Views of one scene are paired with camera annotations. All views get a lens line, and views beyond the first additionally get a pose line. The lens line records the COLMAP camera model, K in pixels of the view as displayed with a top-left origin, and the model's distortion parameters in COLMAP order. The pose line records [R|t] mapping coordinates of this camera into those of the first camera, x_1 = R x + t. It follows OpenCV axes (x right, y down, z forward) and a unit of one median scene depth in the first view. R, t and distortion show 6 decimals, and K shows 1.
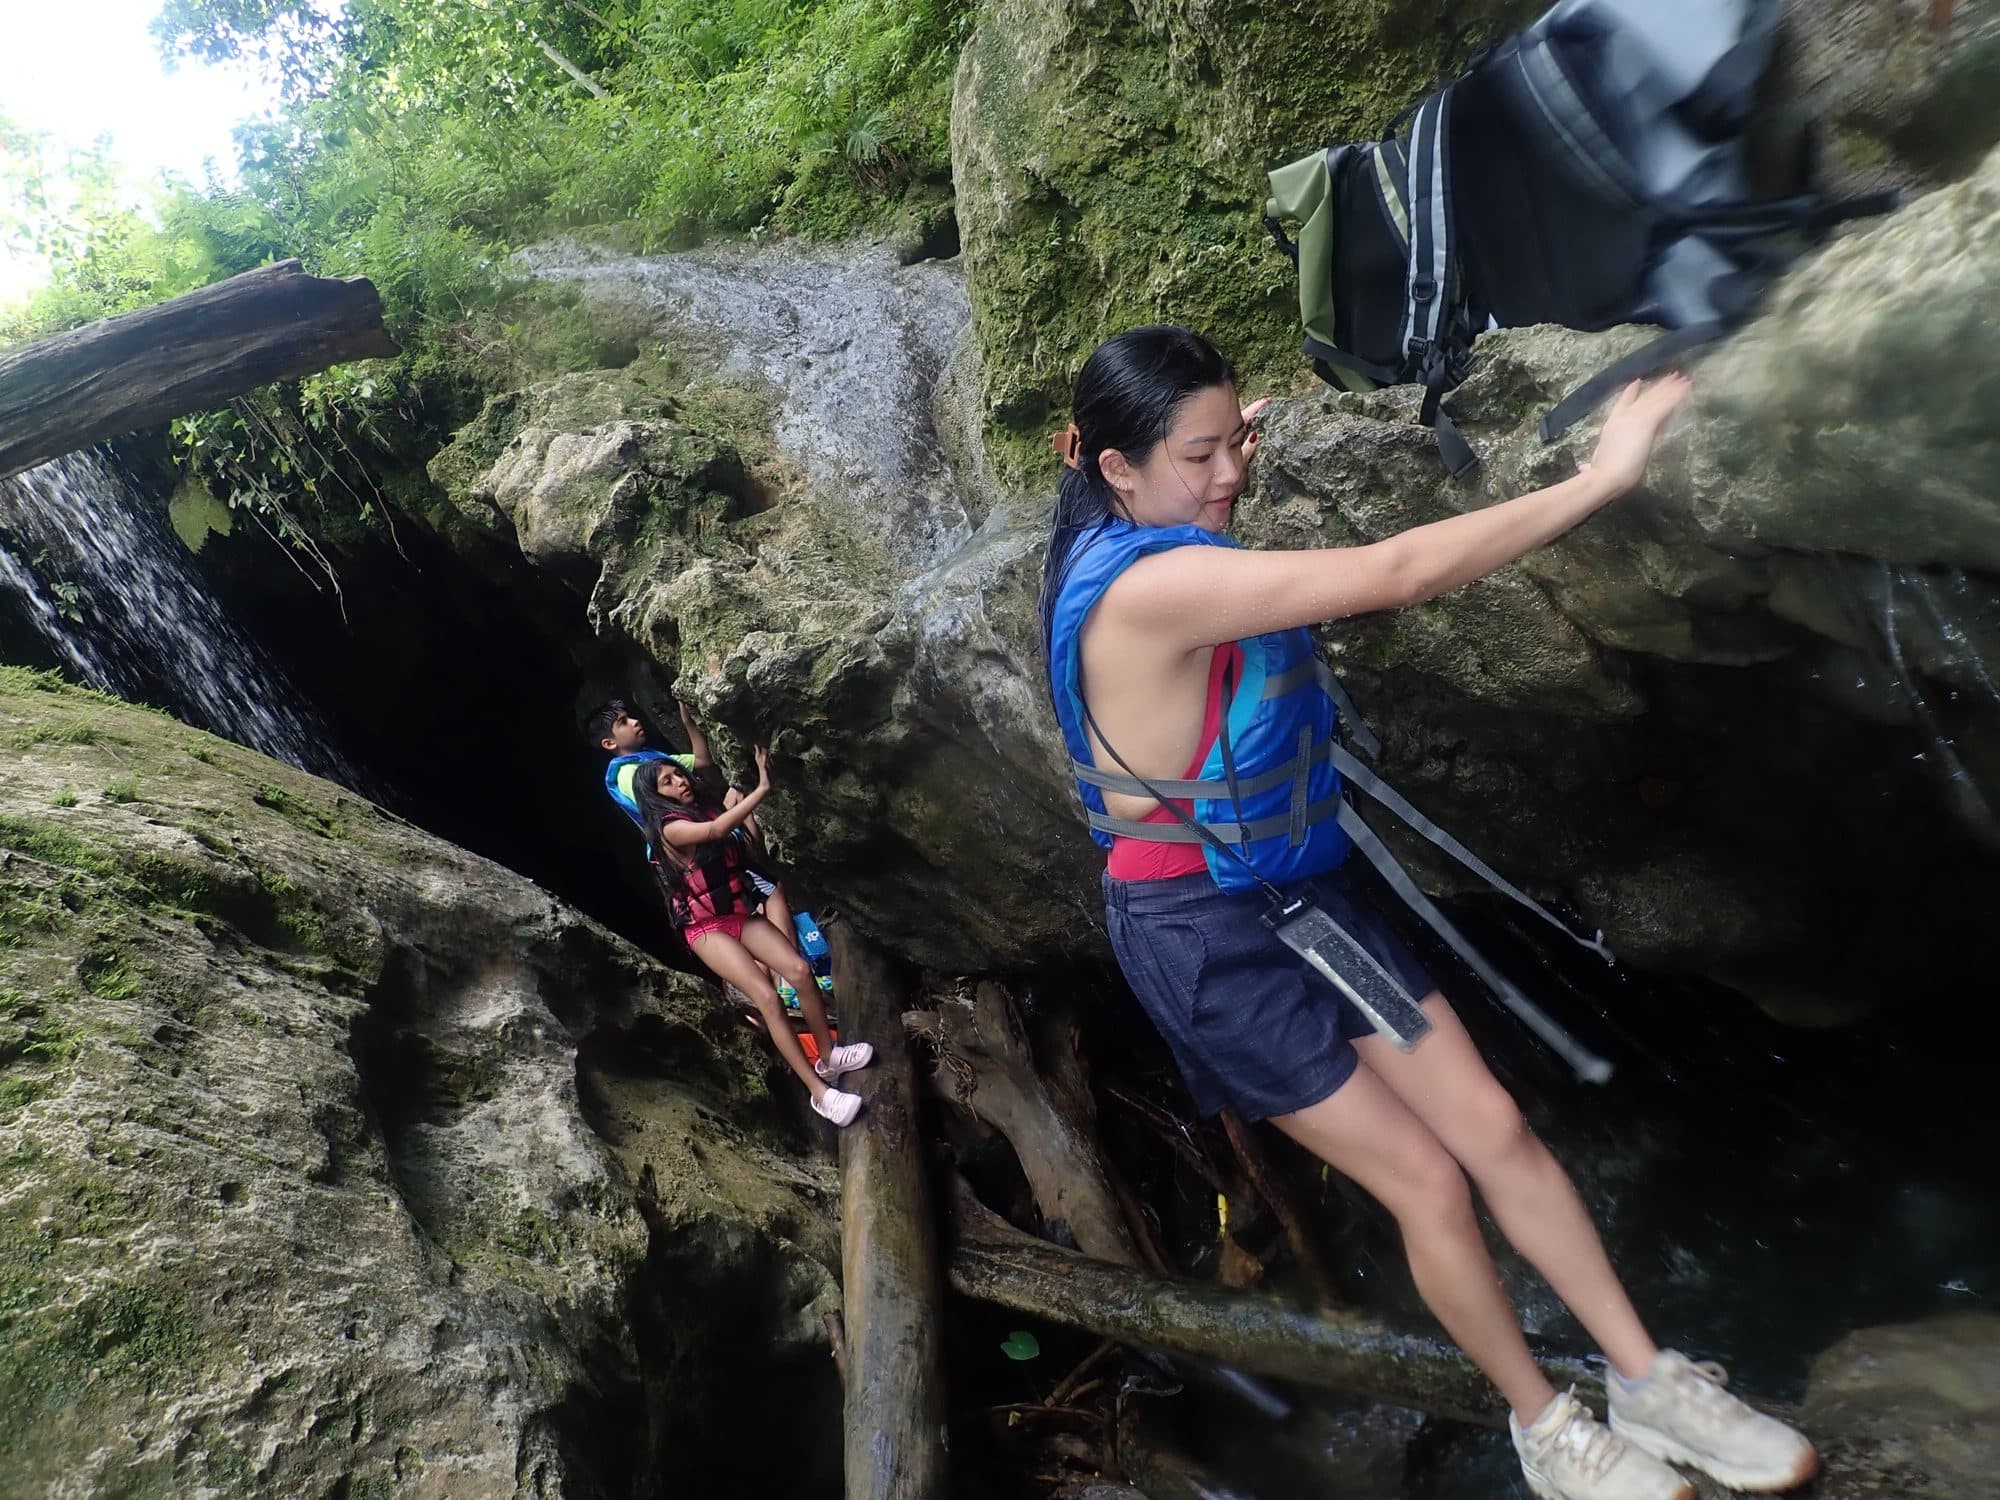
lens RADIAL K [[1419.4, 0, 1002.1], [0, 1419.4, 749.8], [0, 0, 1]] dist [-0.000676, -0.008005]
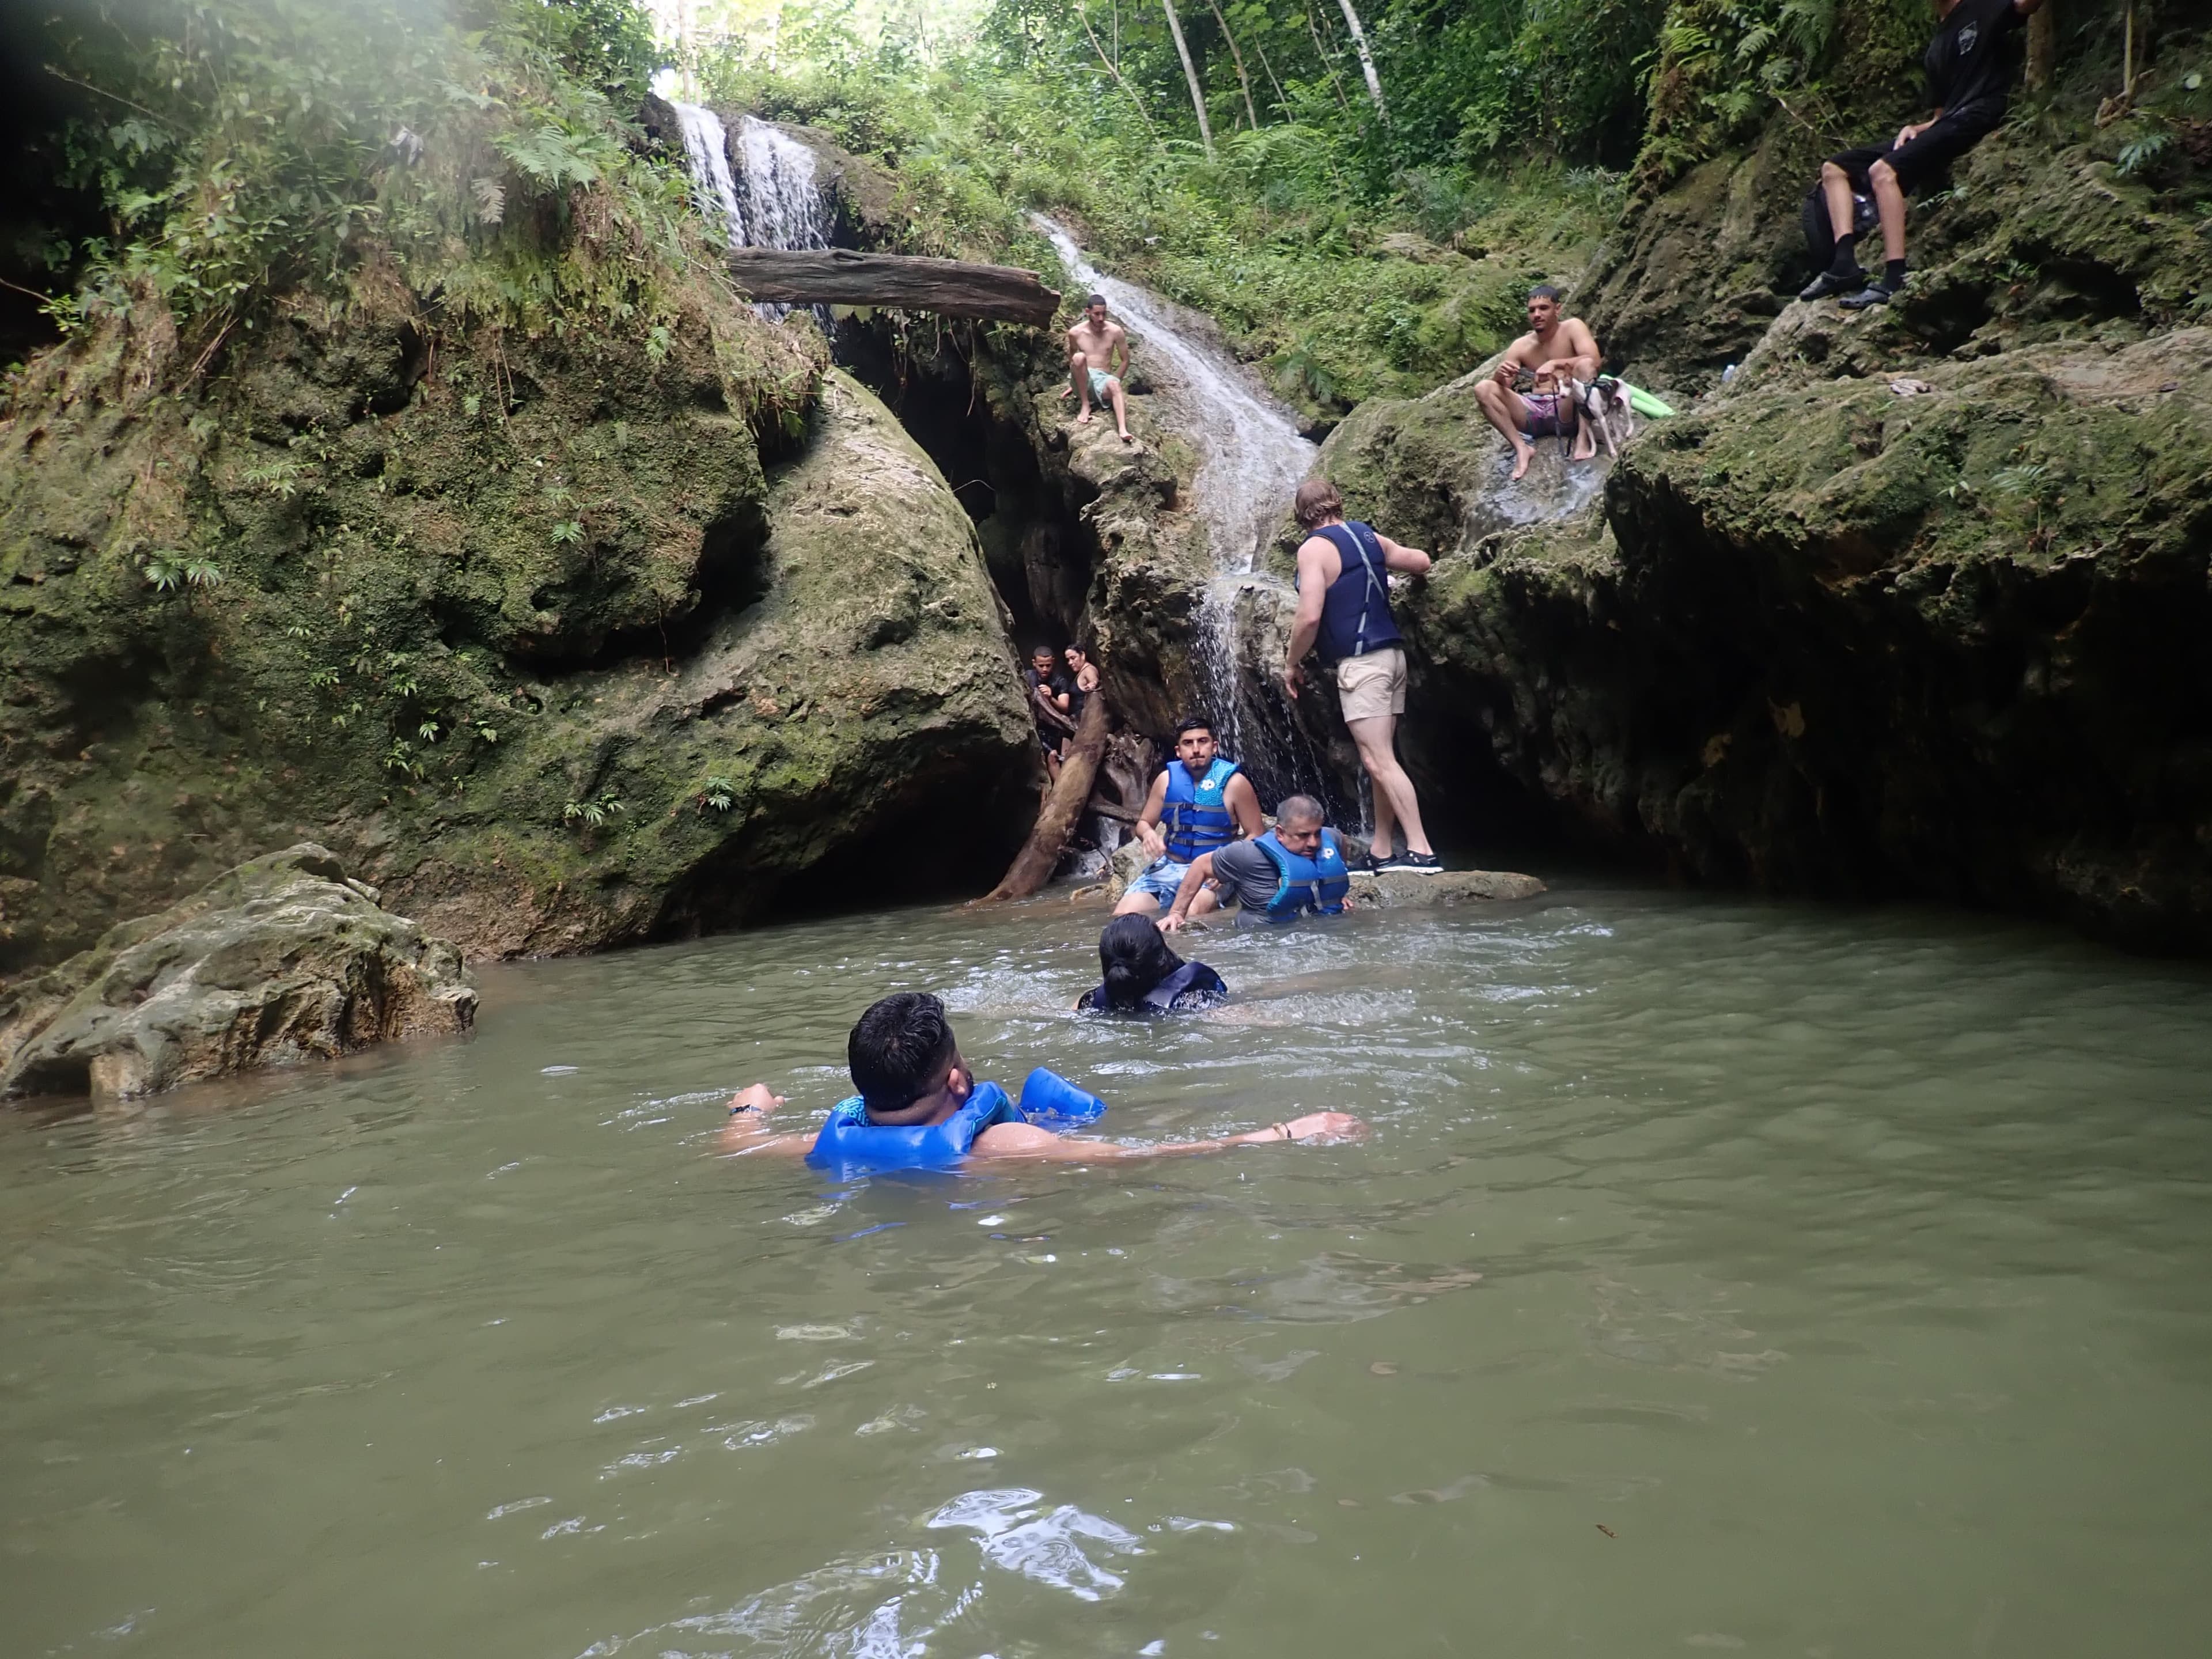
lens RADIAL K [[1569.8, 0, 1103.2], [0, 1569.8, 827.4], [0, 0, 1]] dist [-0.000676, -0.008005]
pose [[0.841177, 0.540672, -0.009772, 0.027235], [-0.539884, 0.840705, 0.041711, 0.206104], [0.030767, -0.029810, 0.999082, -1.497566]]
